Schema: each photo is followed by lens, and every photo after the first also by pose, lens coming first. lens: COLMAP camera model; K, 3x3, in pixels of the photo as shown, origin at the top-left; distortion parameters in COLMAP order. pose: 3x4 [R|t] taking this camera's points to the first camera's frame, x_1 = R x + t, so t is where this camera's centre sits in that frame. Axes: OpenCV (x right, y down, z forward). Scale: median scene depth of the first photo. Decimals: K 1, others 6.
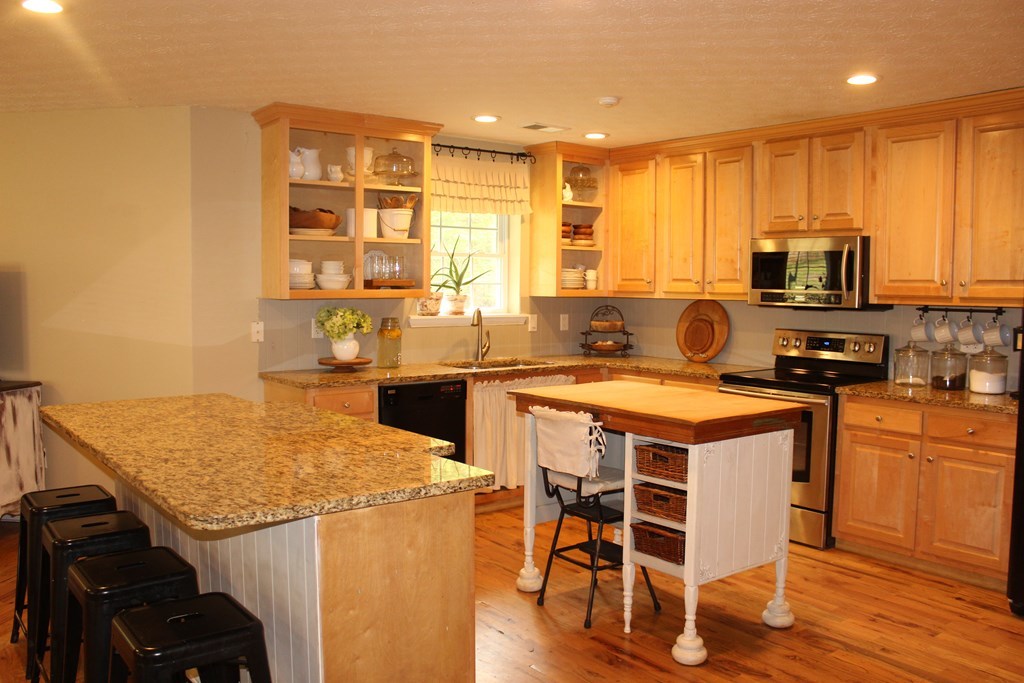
lens RADIAL K [[881.7, 0, 512.0], [0, 881.7, 341.5], [0, 0, 1]] dist [-0.088726, 0.000782]
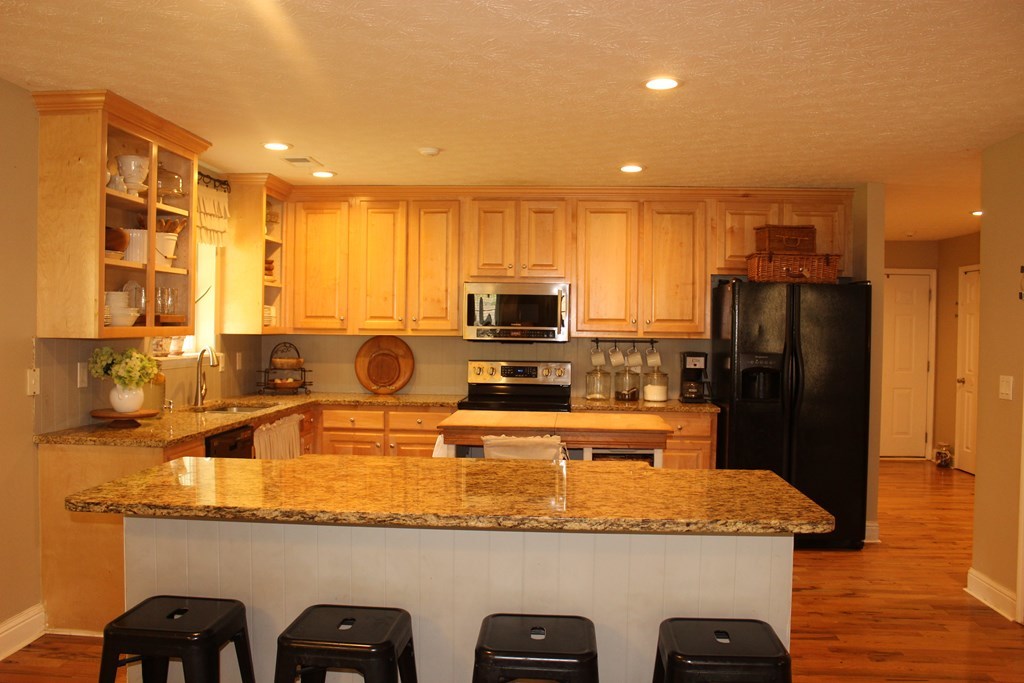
lens RADIAL K [[873.4, 0, 512.0], [0, 873.4, 341.5], [0, 0, 1]] dist [-0.139766, 0.002054]
pose [[0.666685, -0.011983, 0.745244, -0.526504], [0.043011, 0.998823, -0.022417, -0.011274], [-0.744098, 0.046999, 0.666415, 0.194483]]
